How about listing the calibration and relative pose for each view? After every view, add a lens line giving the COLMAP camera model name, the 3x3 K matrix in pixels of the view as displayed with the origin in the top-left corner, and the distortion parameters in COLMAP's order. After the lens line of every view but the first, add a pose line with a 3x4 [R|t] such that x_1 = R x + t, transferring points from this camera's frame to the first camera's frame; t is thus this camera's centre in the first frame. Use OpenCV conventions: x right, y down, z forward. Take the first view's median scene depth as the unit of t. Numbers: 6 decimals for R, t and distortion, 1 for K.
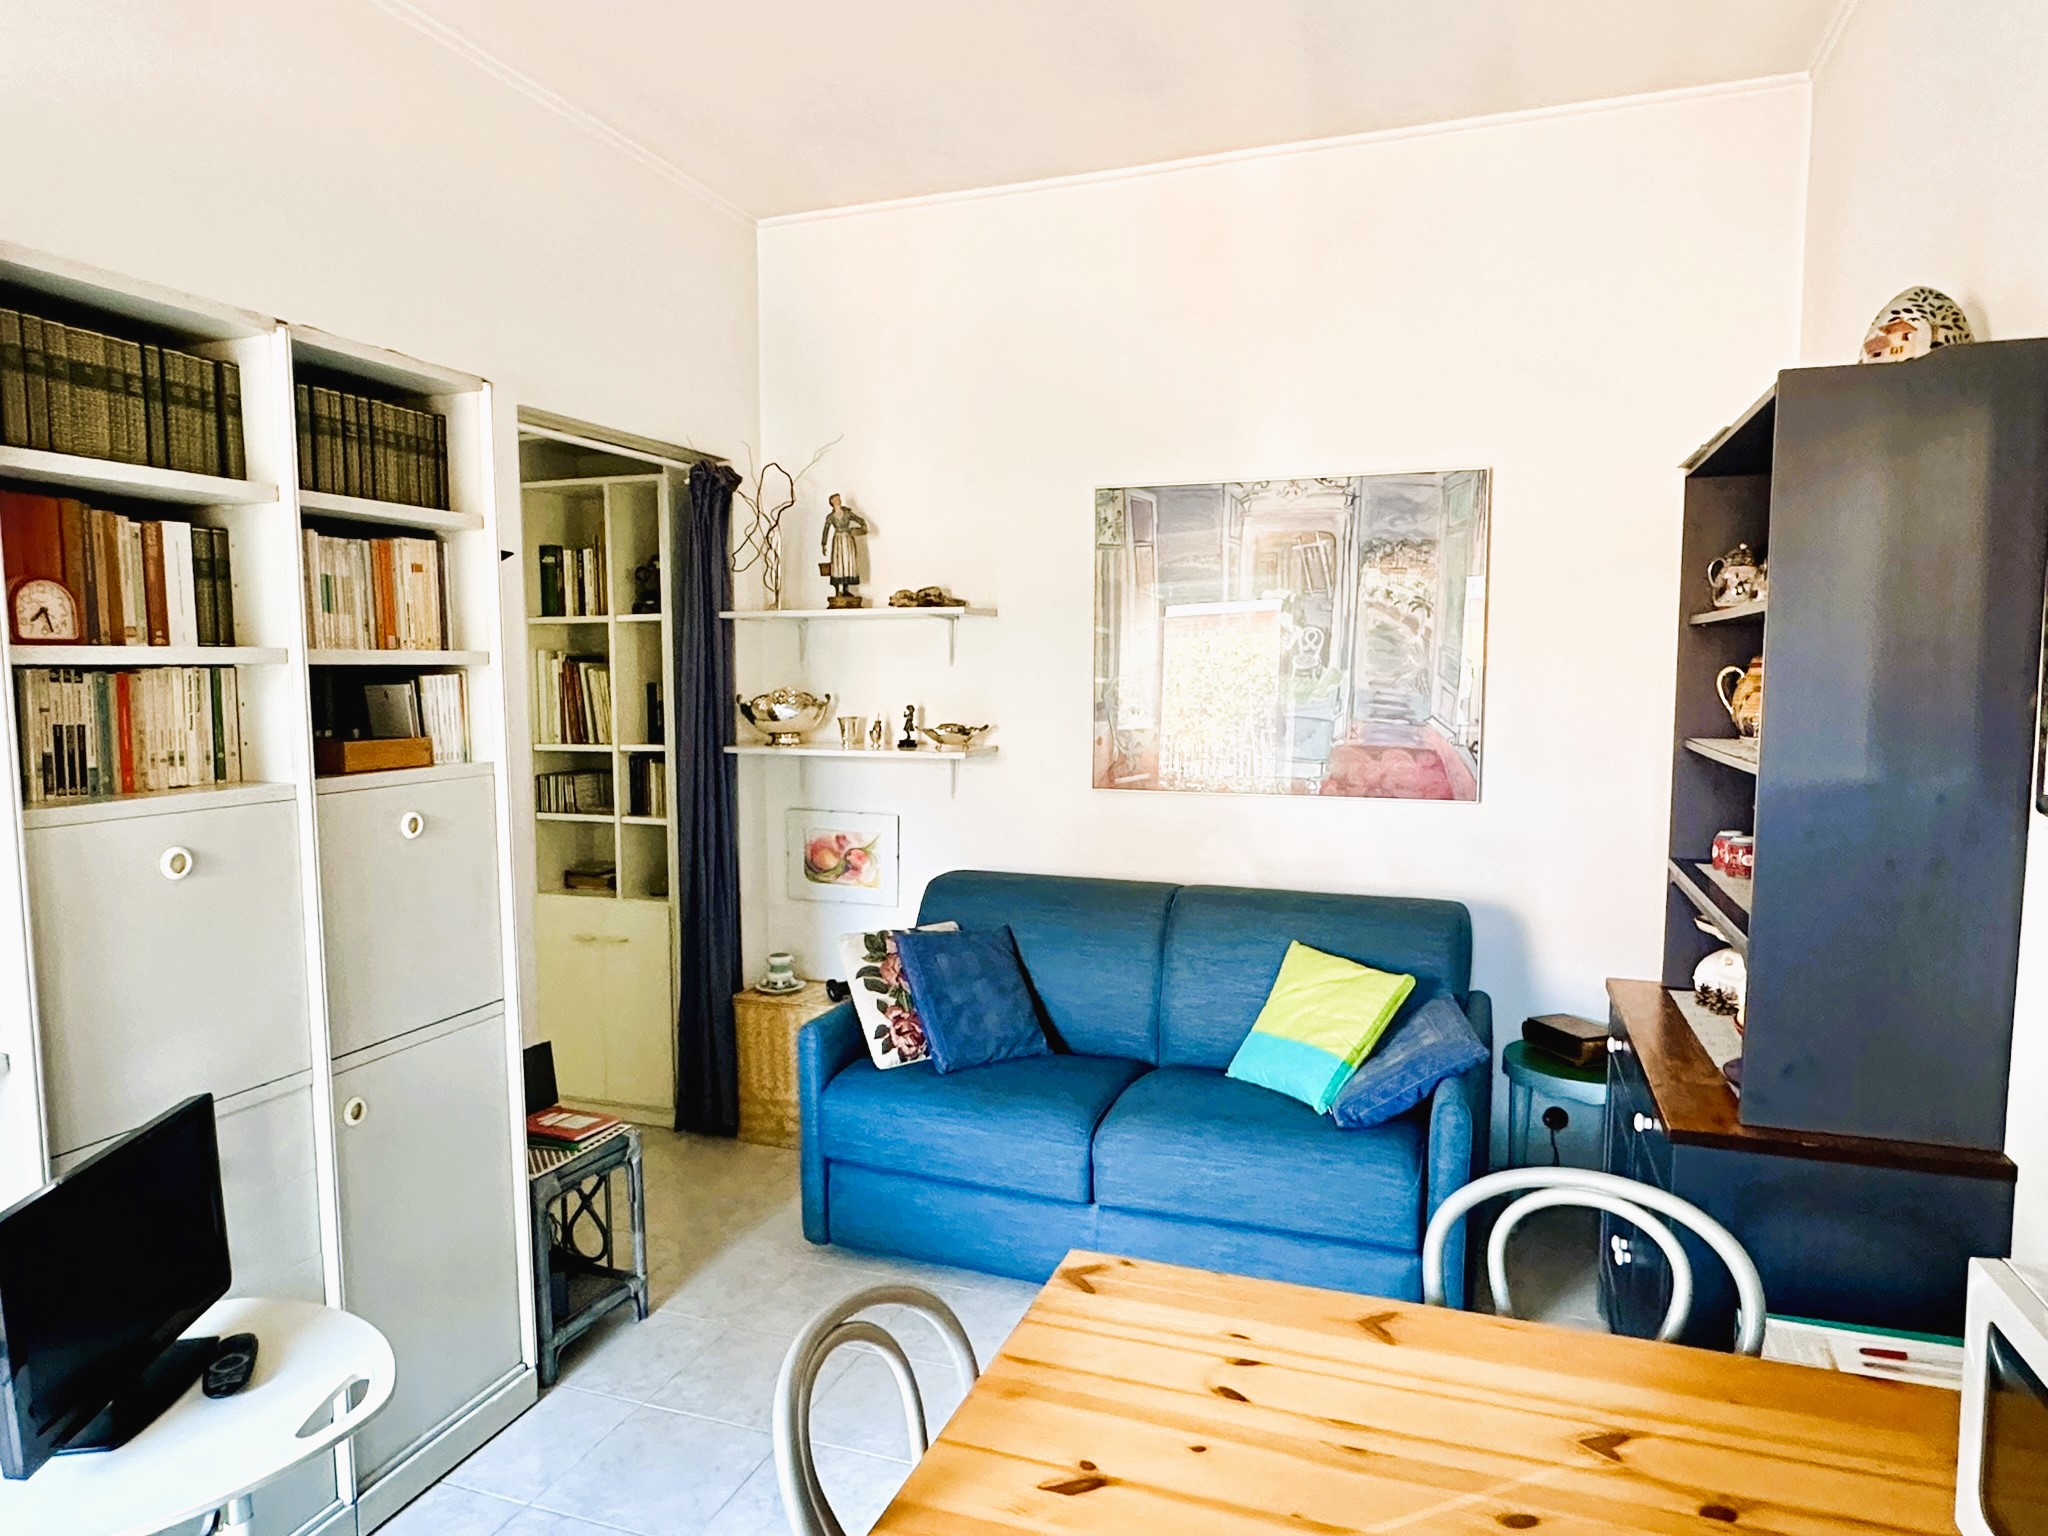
lens RADIAL K [[1283.3, 0, 1022.4], [0, 1283.3, 774.8], [0, 0, 1]] dist [-0.004258, 0.001851]
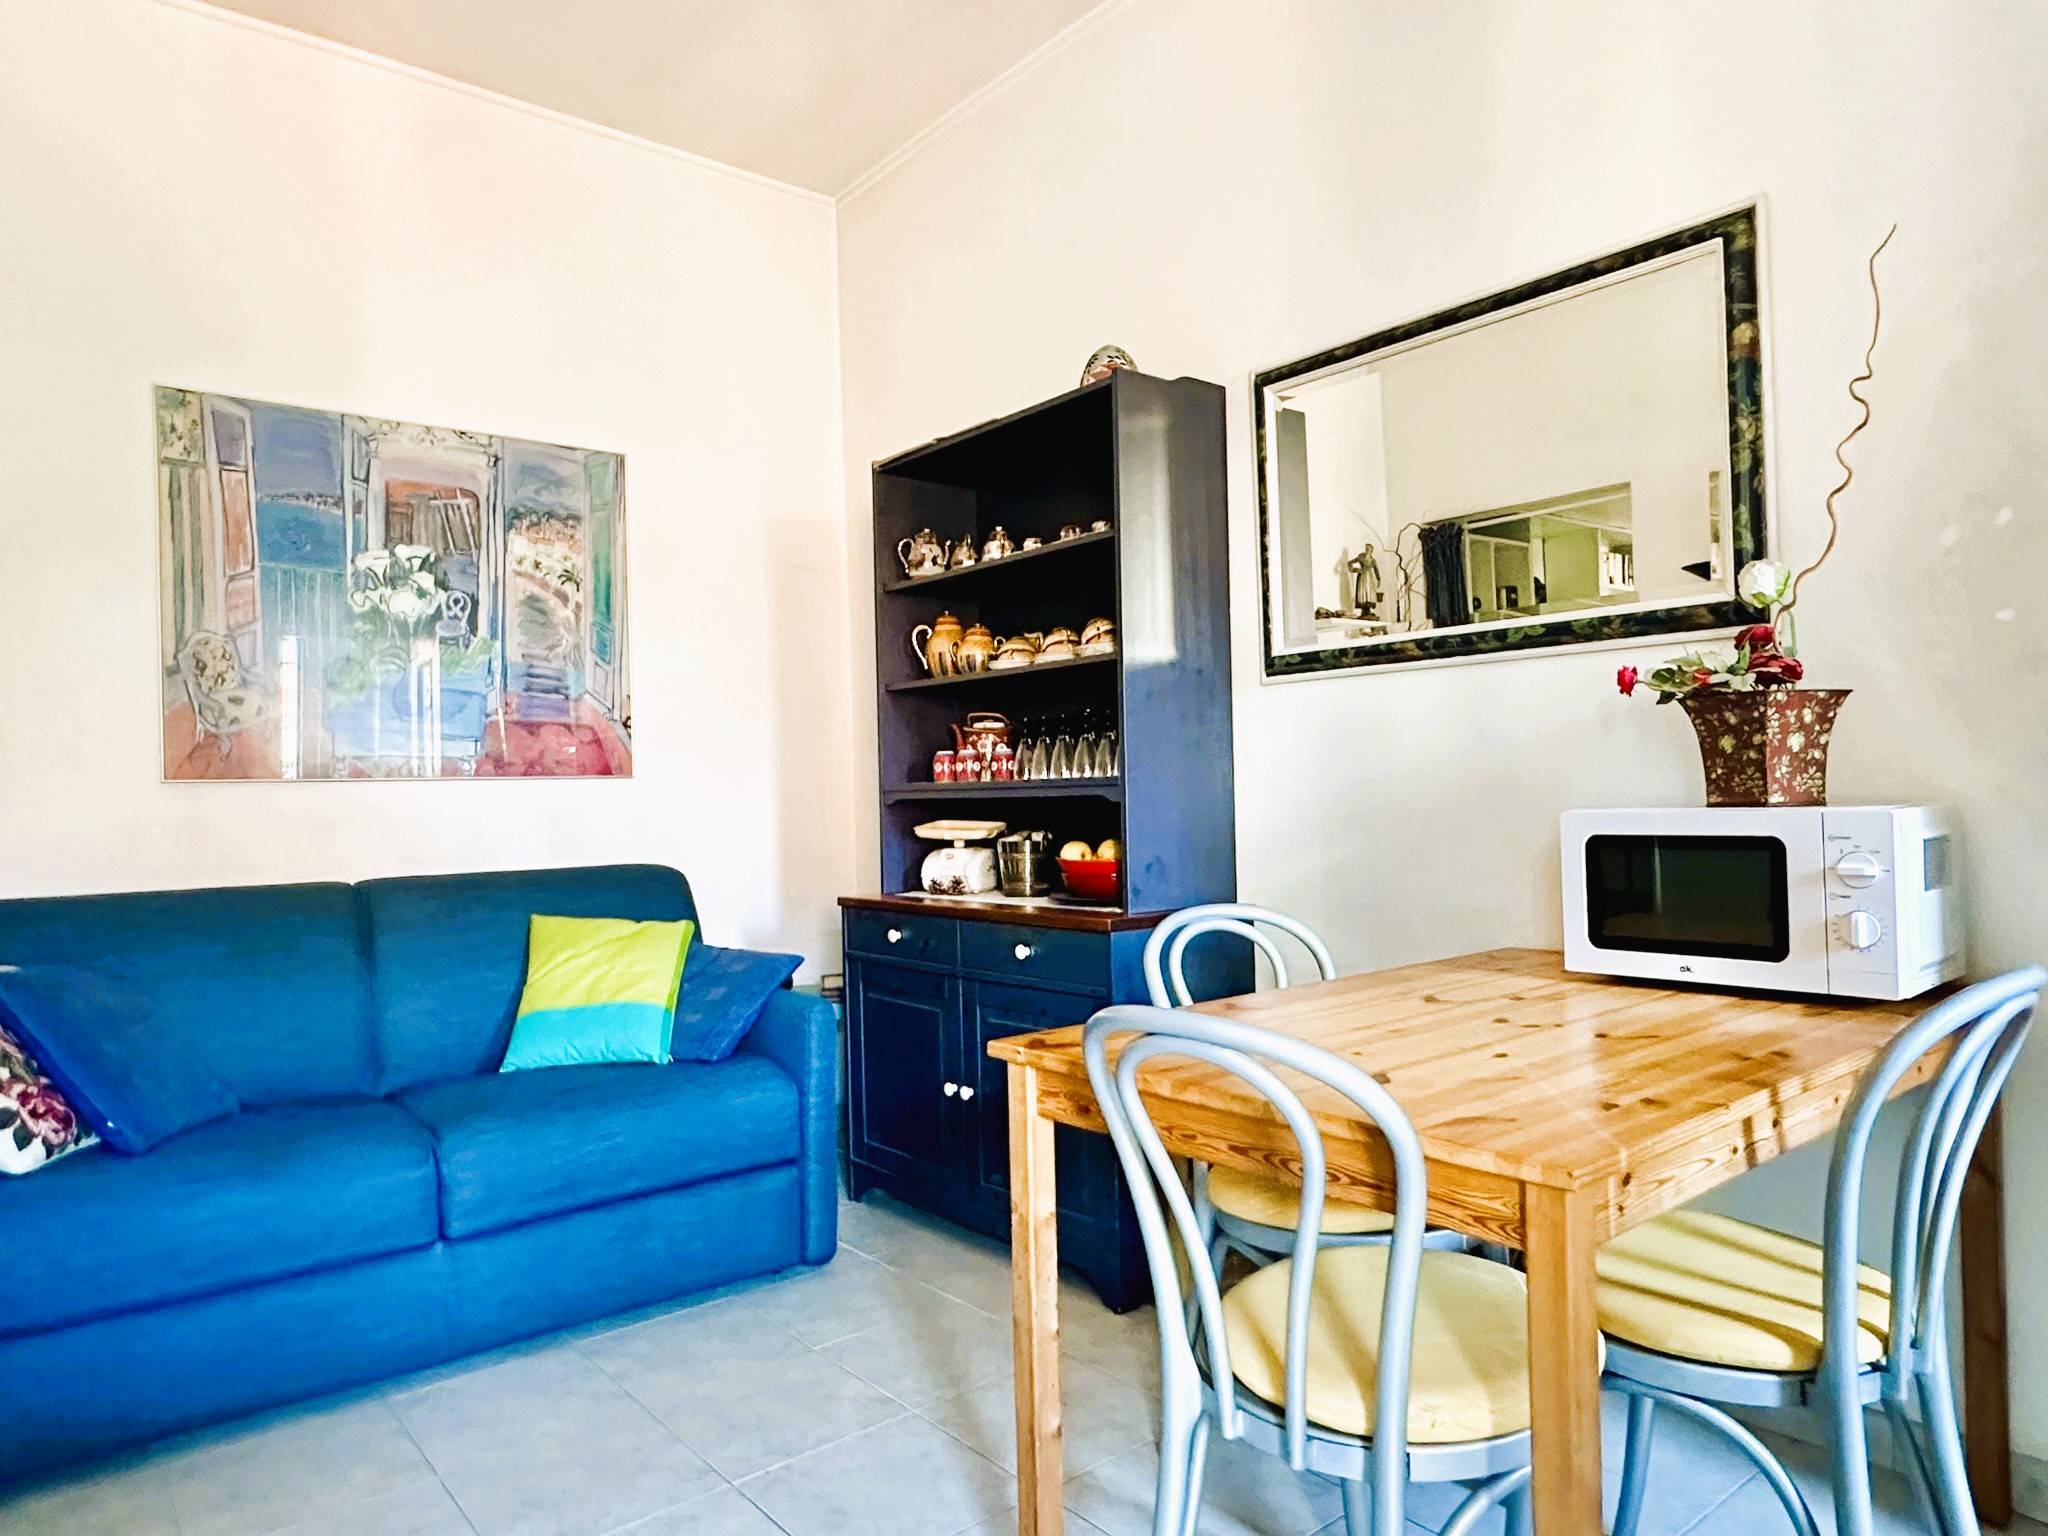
lens RADIAL K [[1283.3, 0, 1024.4], [0, 1283.3, 776.0], [0, 0, 1]] dist [-0.004258, 0.001851]
pose [[0.514120, -0.003061, 0.857713, -0.352333], [0.095160, 0.994024, -0.053492, 0.103249], [-0.852423, 0.109122, 0.511339, 0.212167]]
